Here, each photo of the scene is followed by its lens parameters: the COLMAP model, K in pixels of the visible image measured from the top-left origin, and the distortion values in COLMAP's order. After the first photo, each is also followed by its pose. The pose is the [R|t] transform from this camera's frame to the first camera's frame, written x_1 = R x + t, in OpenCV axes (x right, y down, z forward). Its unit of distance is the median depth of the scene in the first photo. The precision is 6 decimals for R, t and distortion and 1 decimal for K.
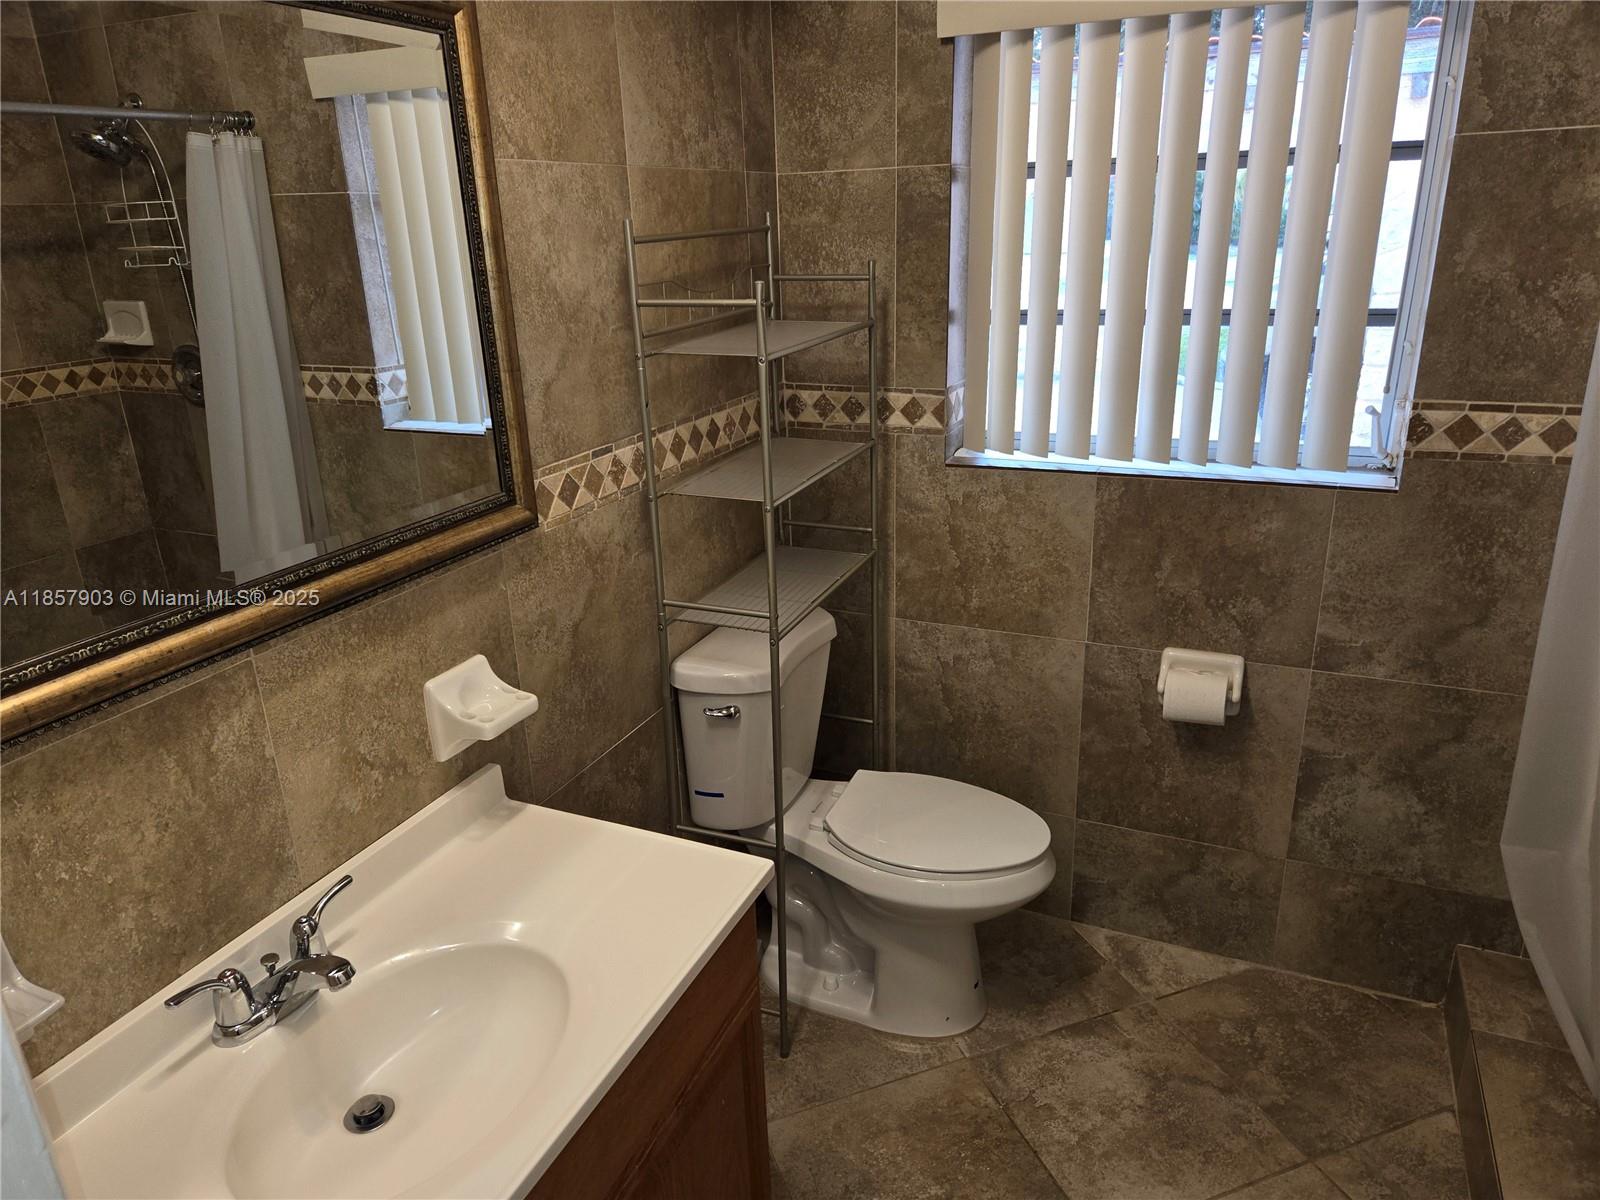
lens RADIAL K [[1052.4, 0, 805.3], [0, 1052.4, 593.1], [0, 0, 1]] dist [0.086010, -0.061162]
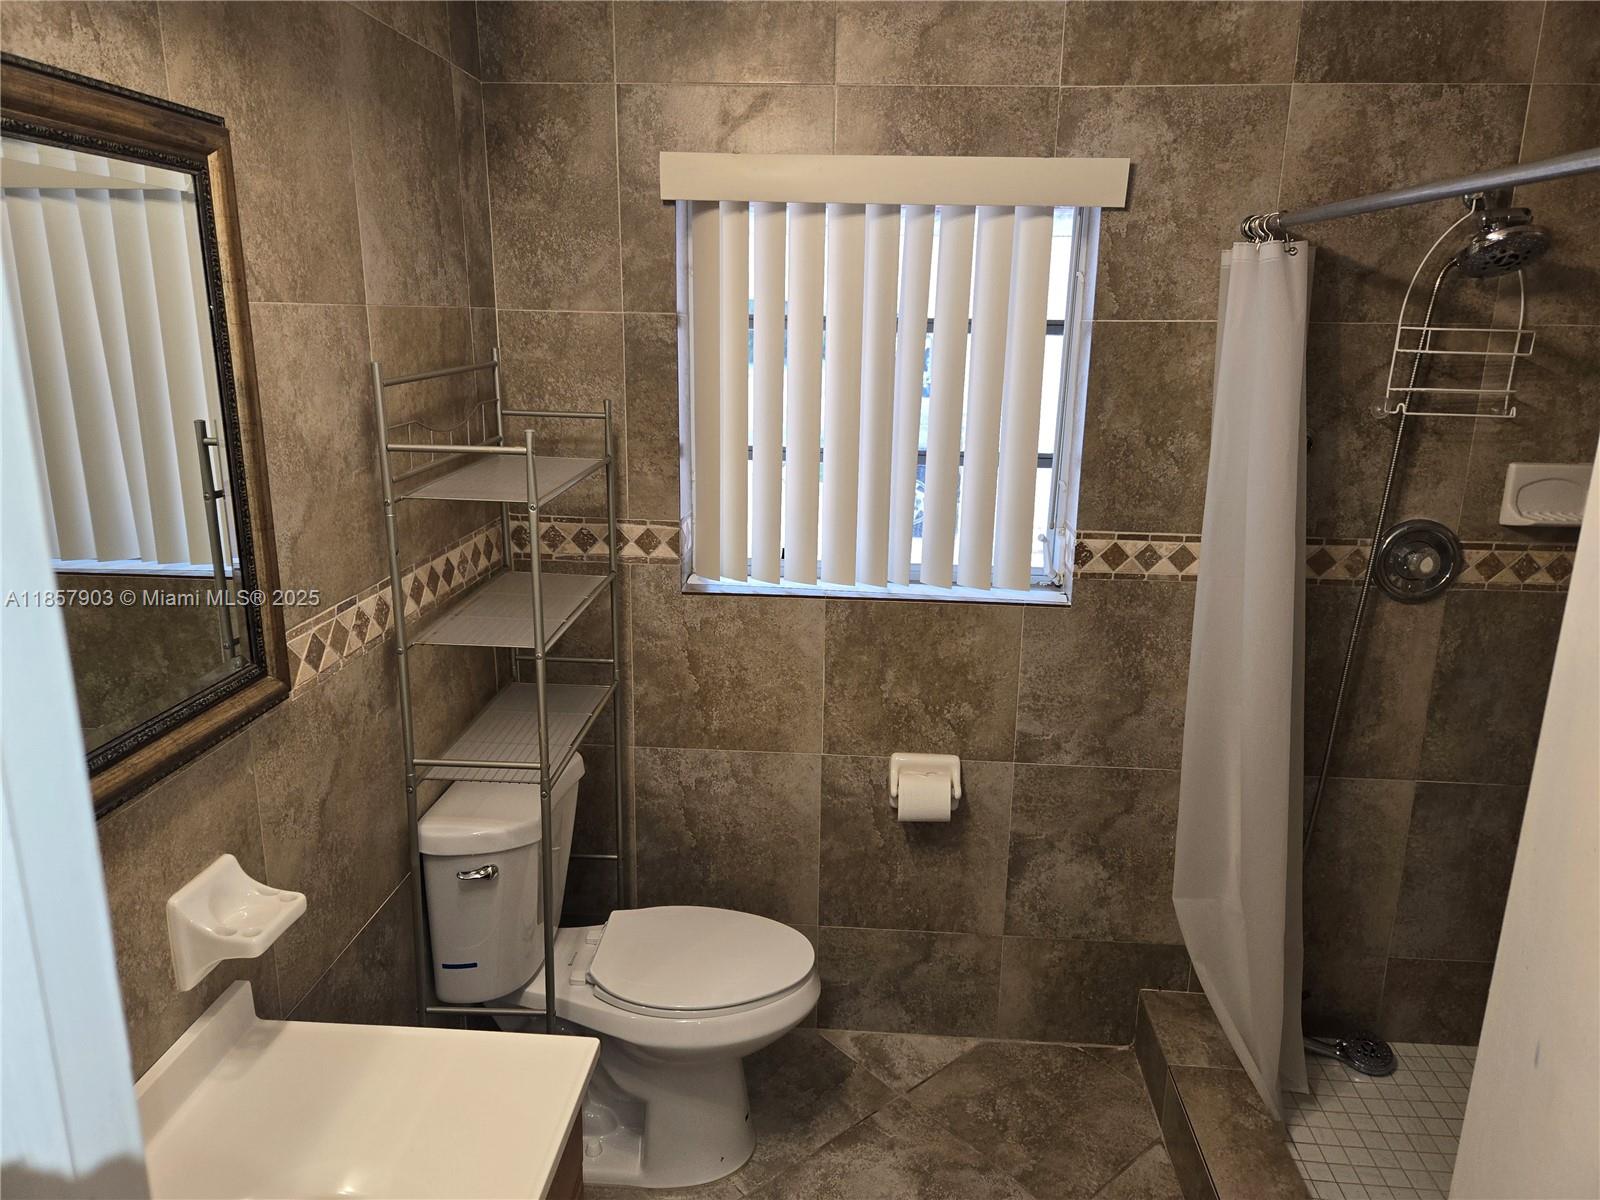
lens RADIAL K [[1052.4, 0, 805.3], [0, 1052.4, 593.1], [0, 0, 1]] dist [0.086010, -0.061162]
pose [[0.938702, -0.041588, 0.342213, -0.115285], [0.071626, 0.994562, -0.075606, -0.039195], [-0.337207, 0.095483, 0.936576, 0.003024]]
